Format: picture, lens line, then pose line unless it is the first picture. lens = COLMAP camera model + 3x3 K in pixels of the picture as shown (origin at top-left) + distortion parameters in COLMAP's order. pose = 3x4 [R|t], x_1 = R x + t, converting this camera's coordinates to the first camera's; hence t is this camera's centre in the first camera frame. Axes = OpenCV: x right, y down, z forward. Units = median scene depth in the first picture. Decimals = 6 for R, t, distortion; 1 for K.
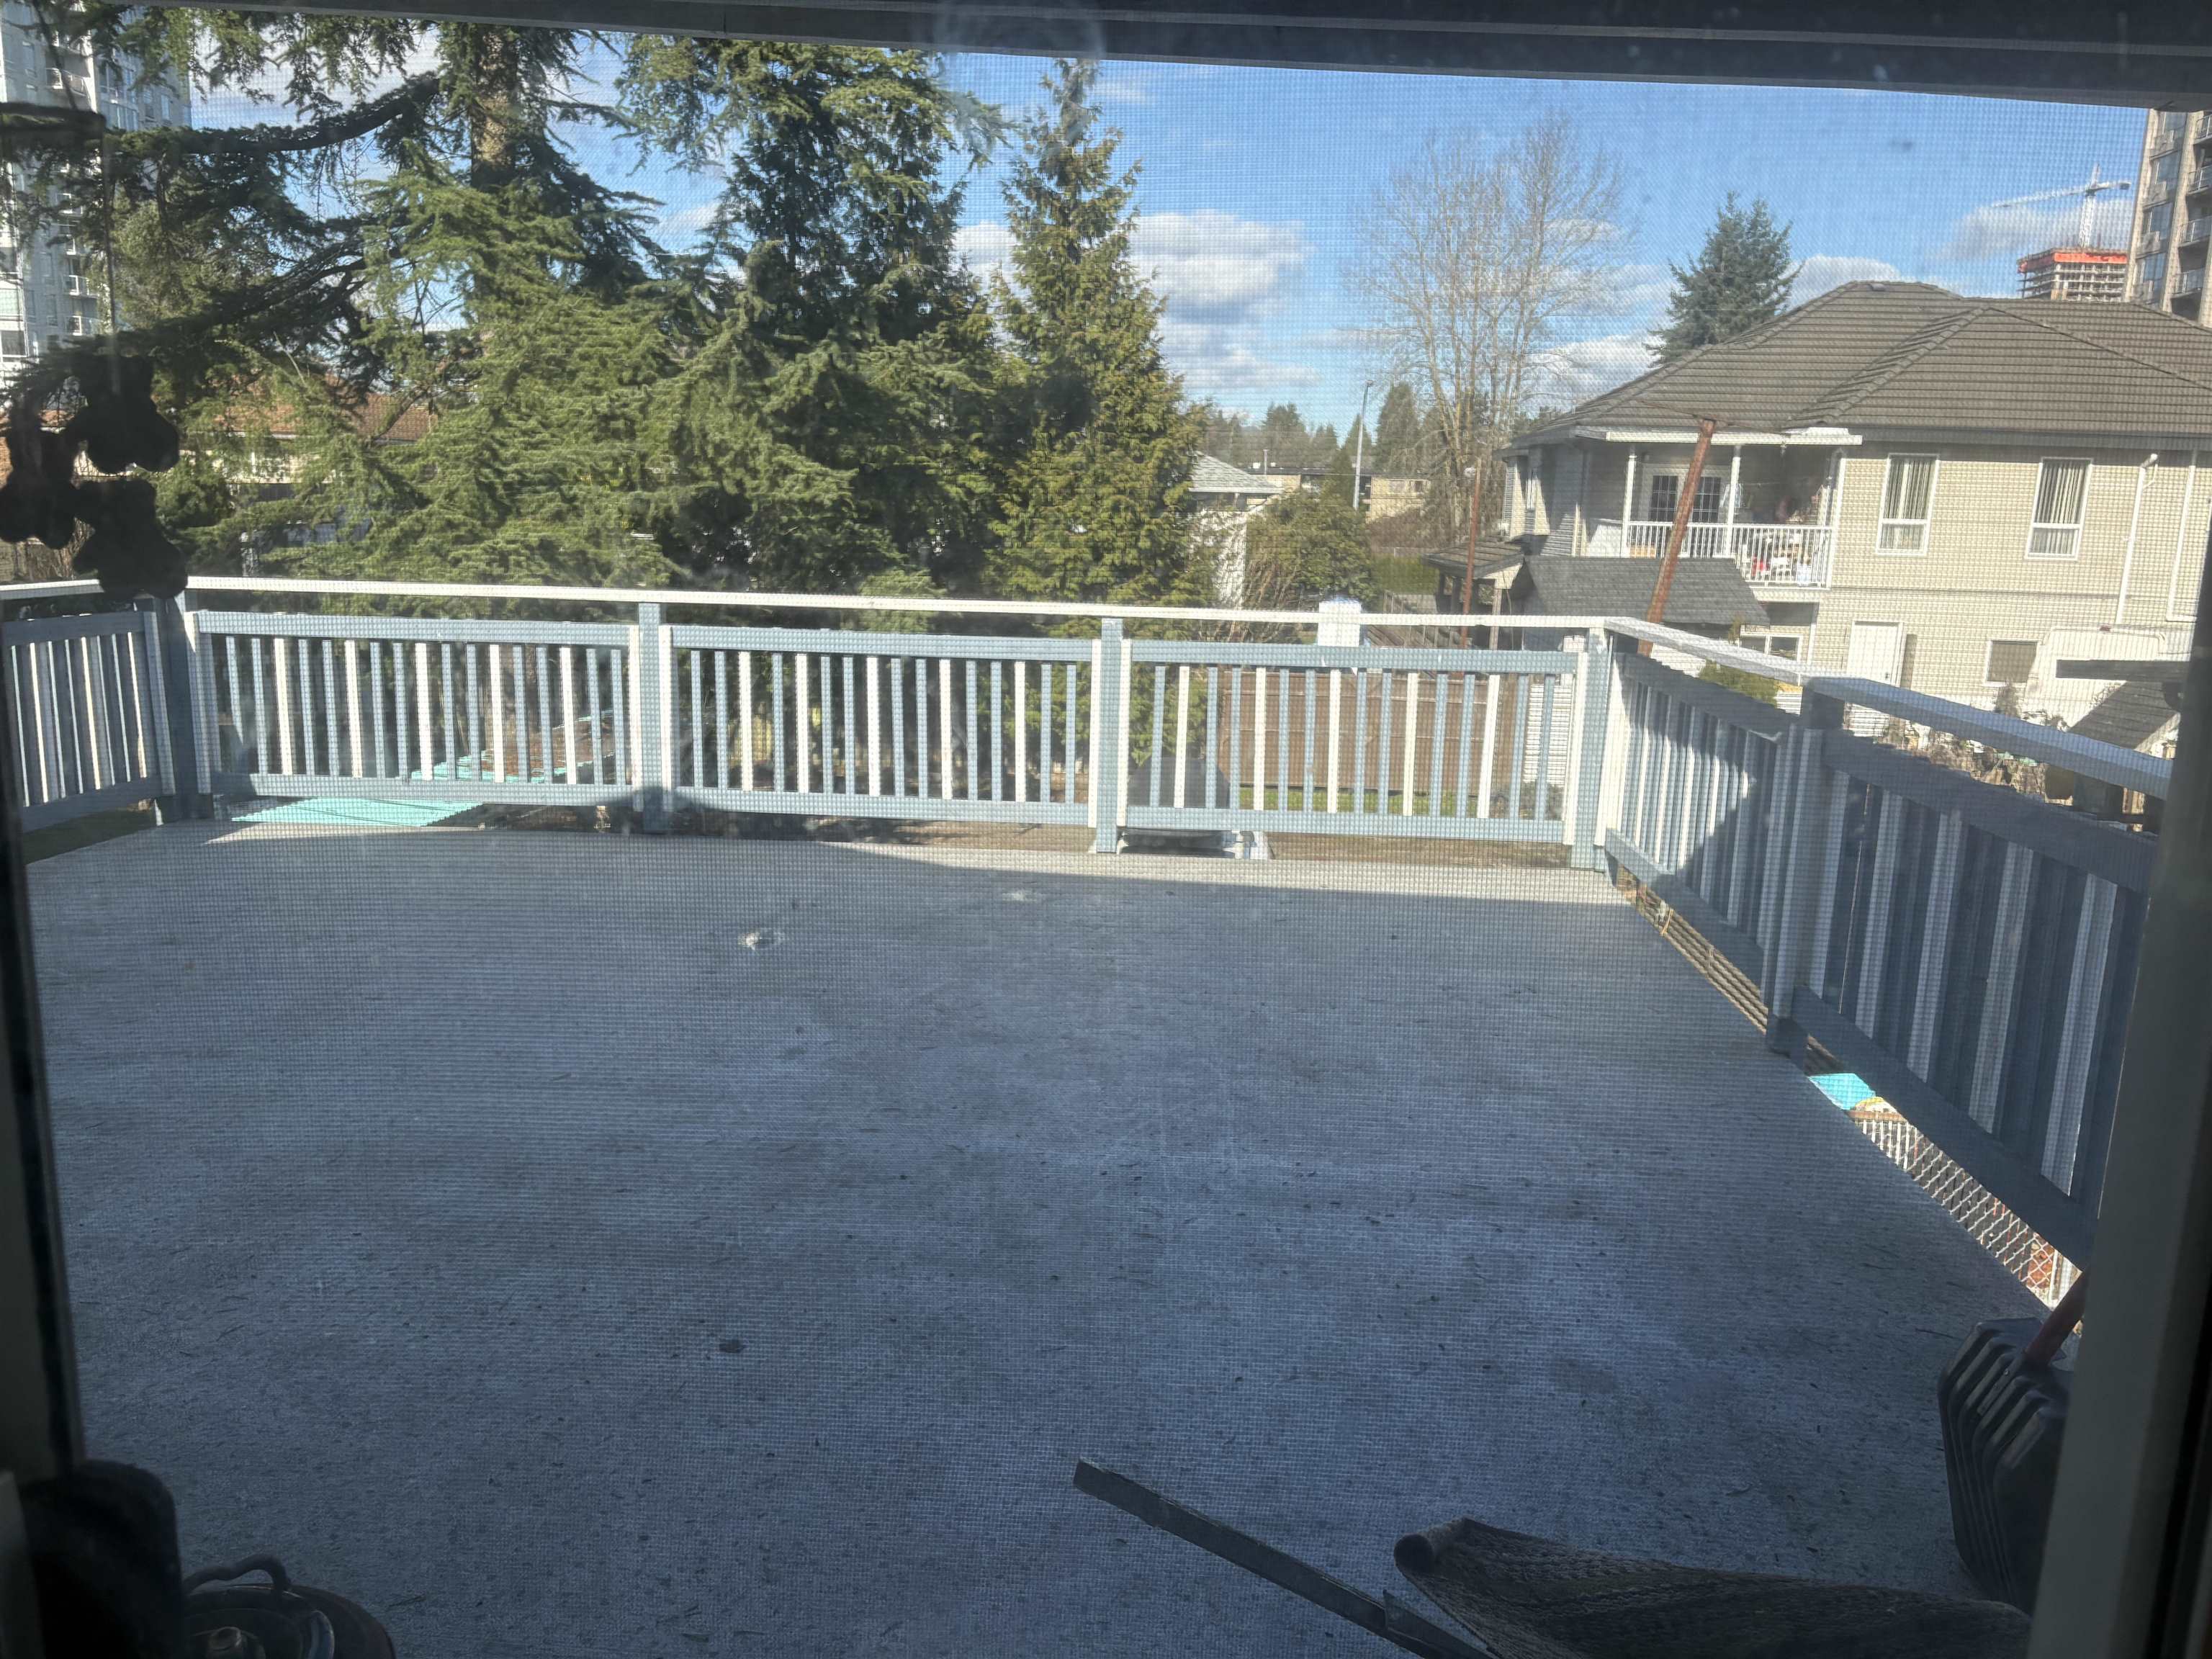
lens RADIAL K [[1652.2, 0, 1094.5], [0, 1652.2, 839.1], [0, 0, 1]] dist [0.012723, 0.005962]
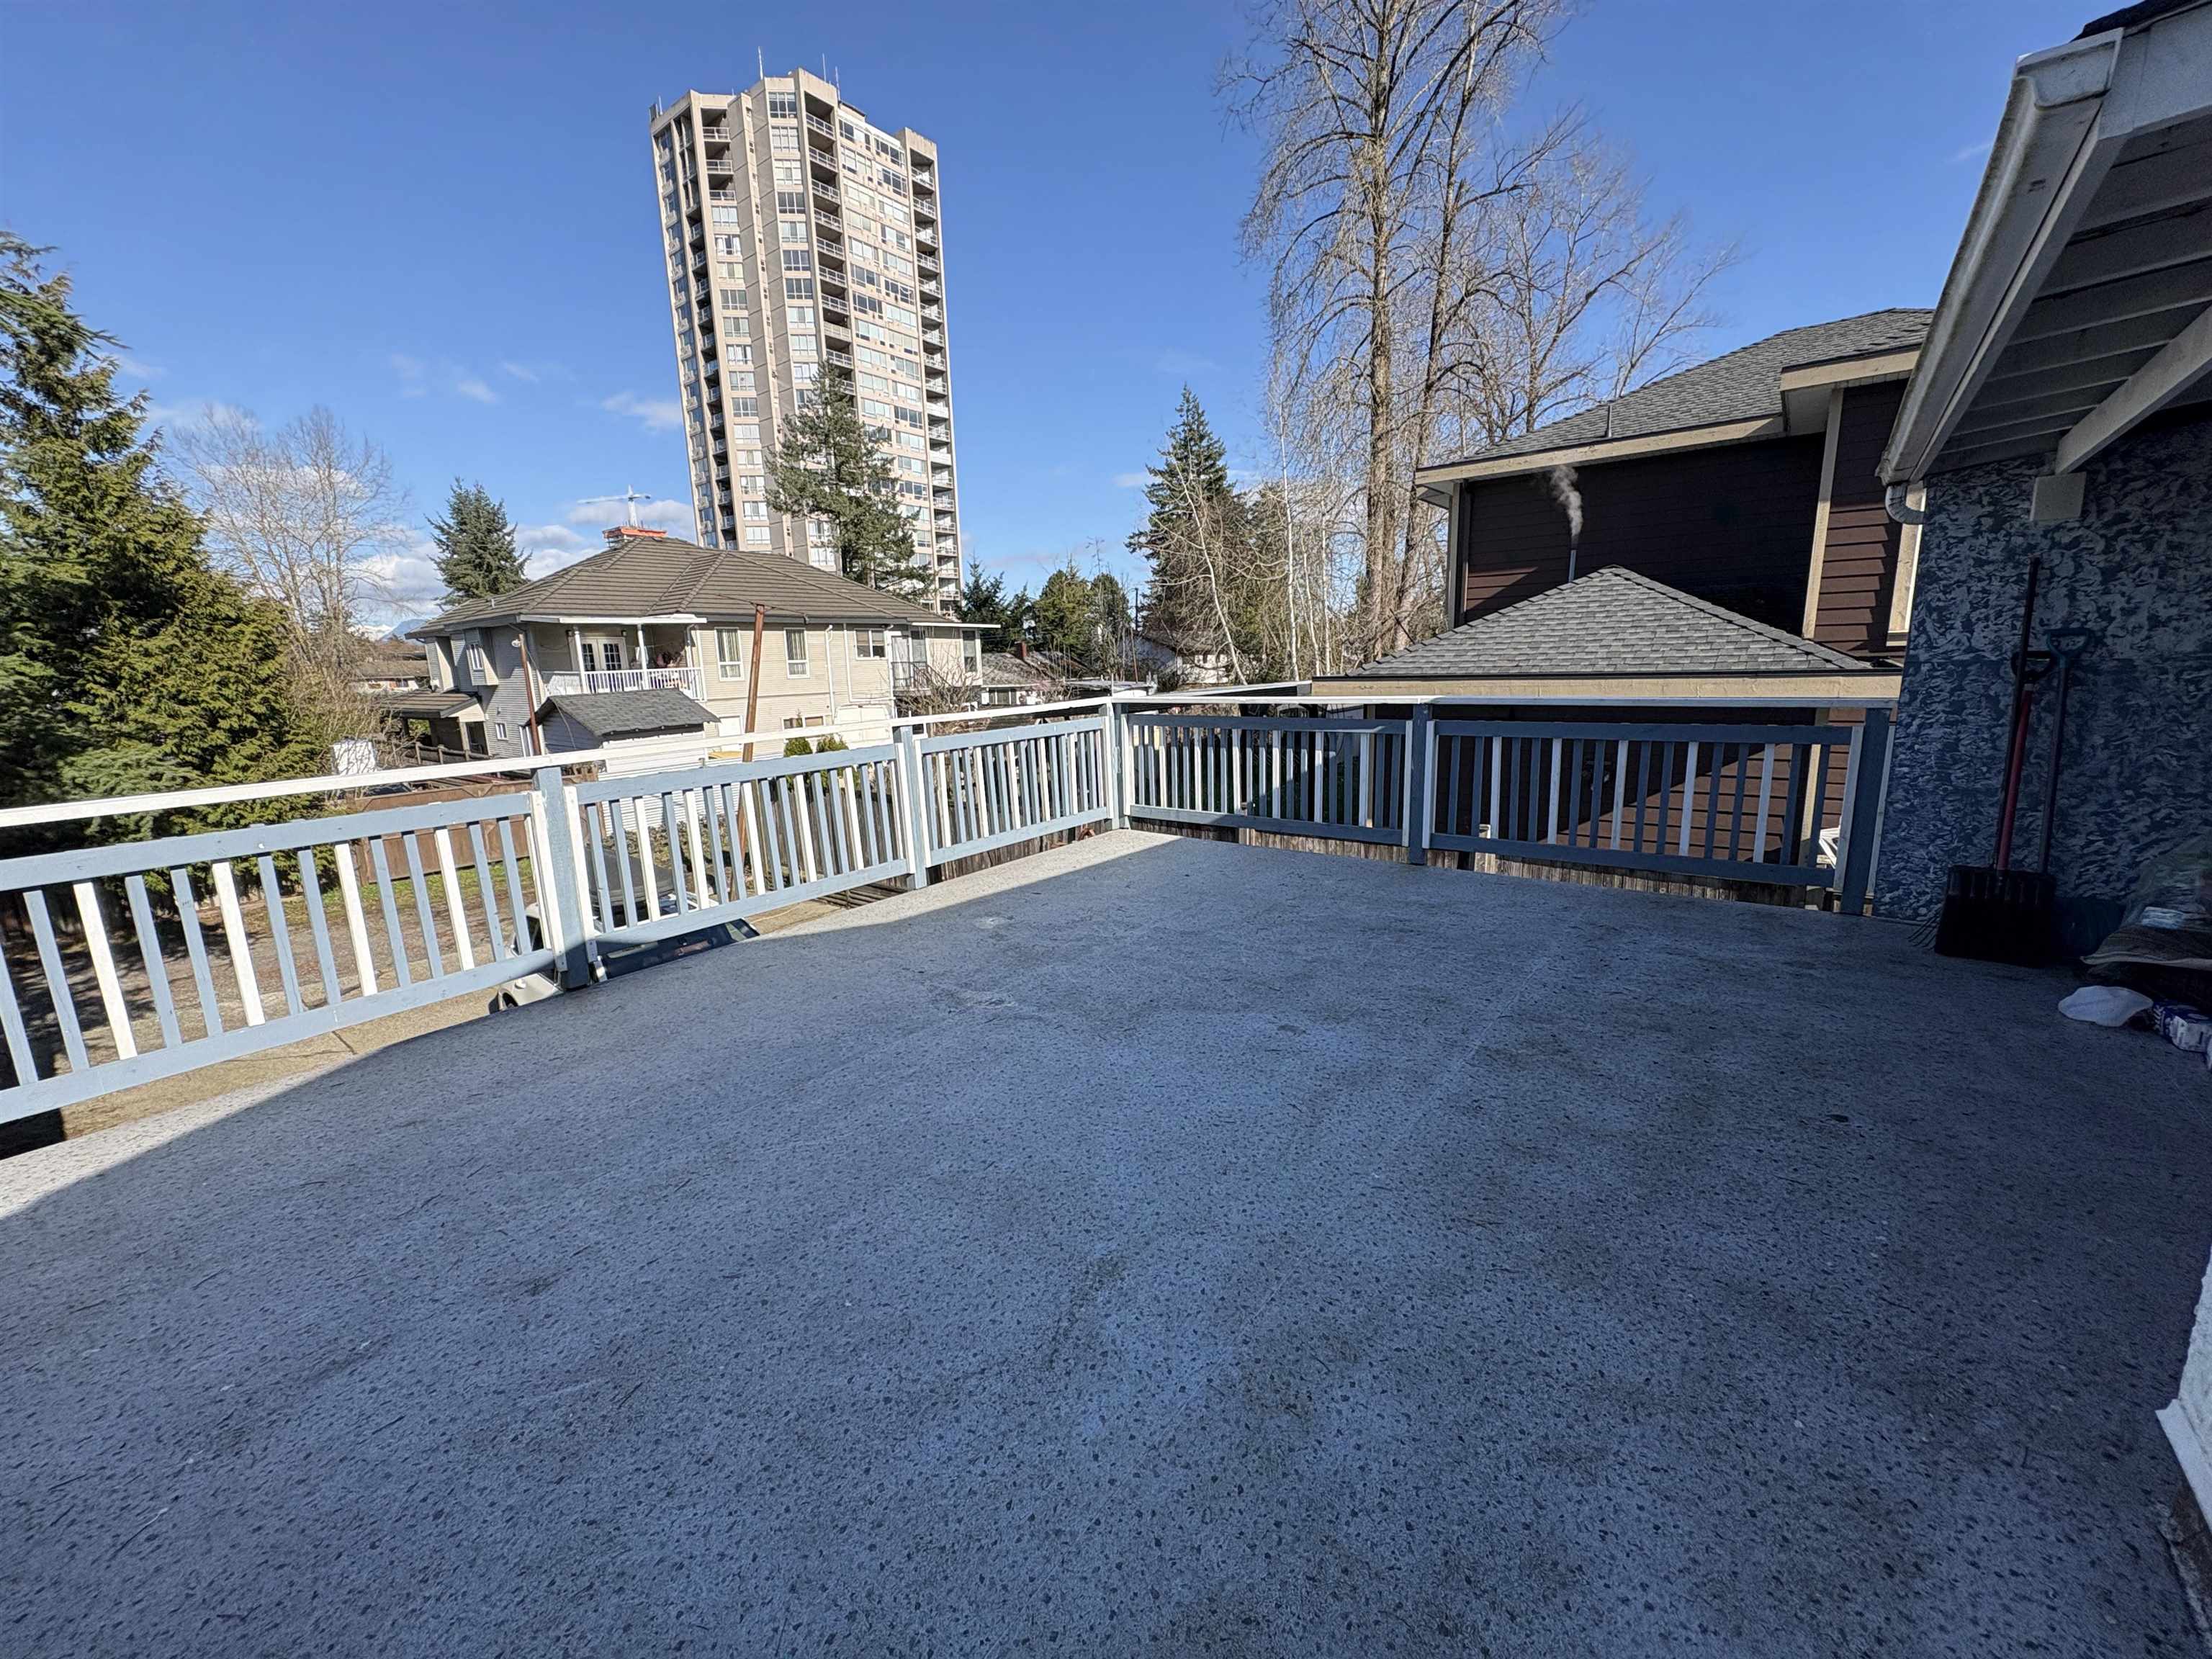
lens RADIAL K [[862.7, 0, 1118.7], [0, 862.7, 824.6], [0, 0, 1]] dist [-0.000568, 0.000151]
pose [[0.561544, -0.203968, 0.801914, -0.490328], [0.209782, 0.972572, 0.100475, -0.085938], [-0.800413, 0.111806, 0.588931, 0.401114]]
